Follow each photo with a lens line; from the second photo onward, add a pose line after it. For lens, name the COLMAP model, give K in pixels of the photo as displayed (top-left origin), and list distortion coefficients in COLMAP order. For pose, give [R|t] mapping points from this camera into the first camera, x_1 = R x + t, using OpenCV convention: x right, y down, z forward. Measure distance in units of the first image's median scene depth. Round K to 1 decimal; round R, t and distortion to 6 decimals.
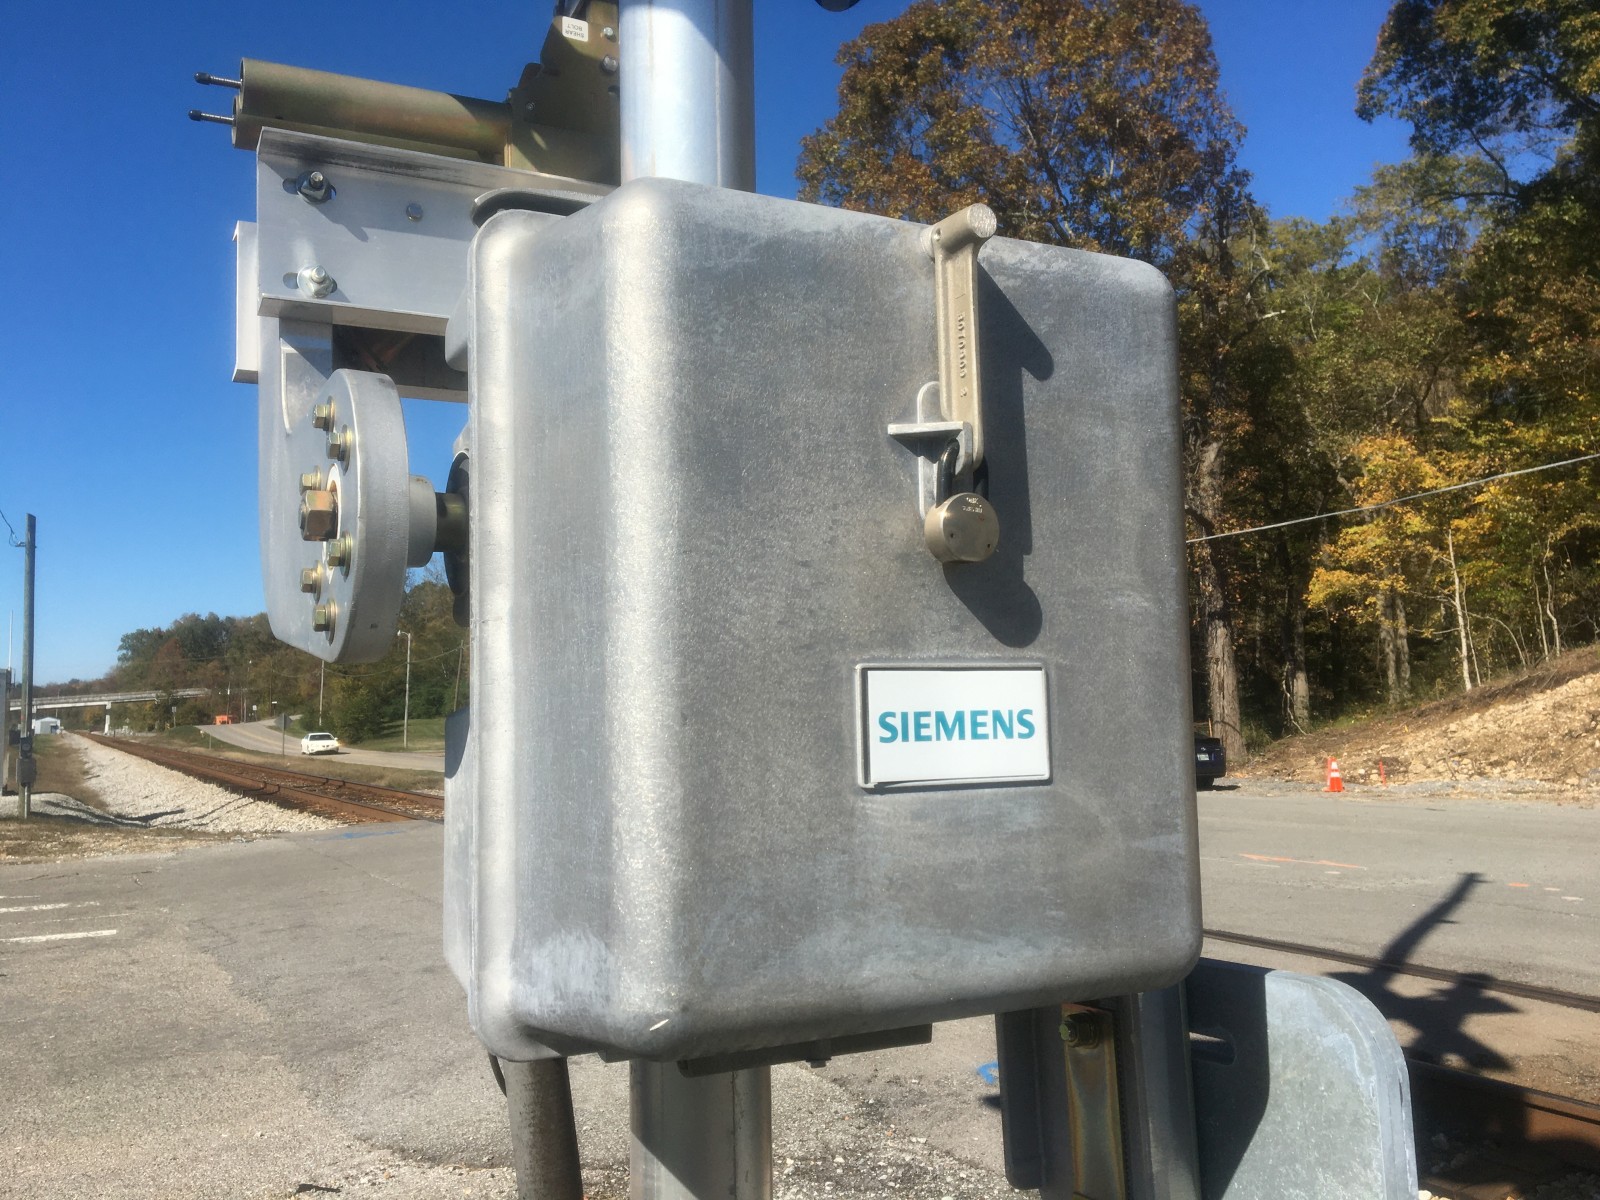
lens RADIAL K [[1351.7, 0, 799.3], [0, 1351.7, 623.1], [0, 0, 1]] dist [0.048272, -0.056508]
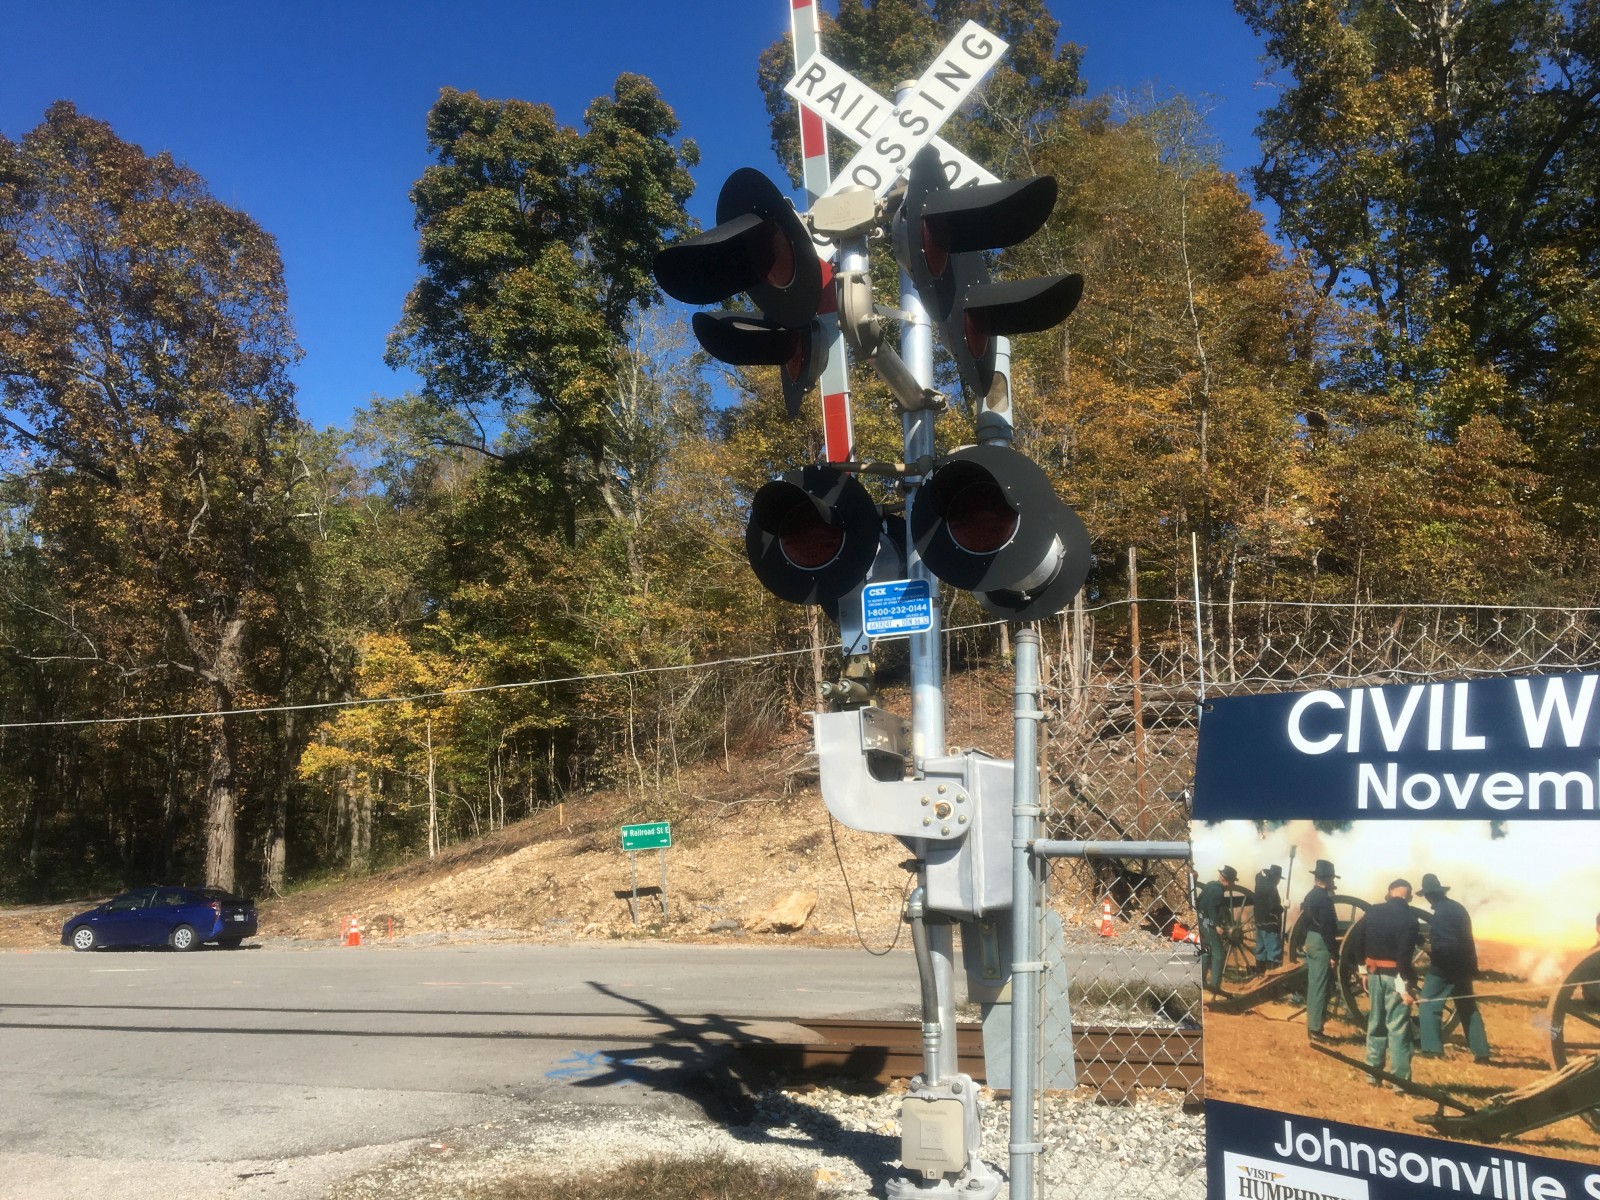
lens RADIAL K [[1351.7, 0, 799.3], [0, 1351.7, 623.1], [0, 0, 1]] dist [0.048272, -0.056508]
pose [[0.704710, 0.130135, 0.697459, -0.132067], [-0.044449, 0.989202, -0.139658, -0.000710], [-0.708102, 0.067417, 0.702884, -0.064680]]
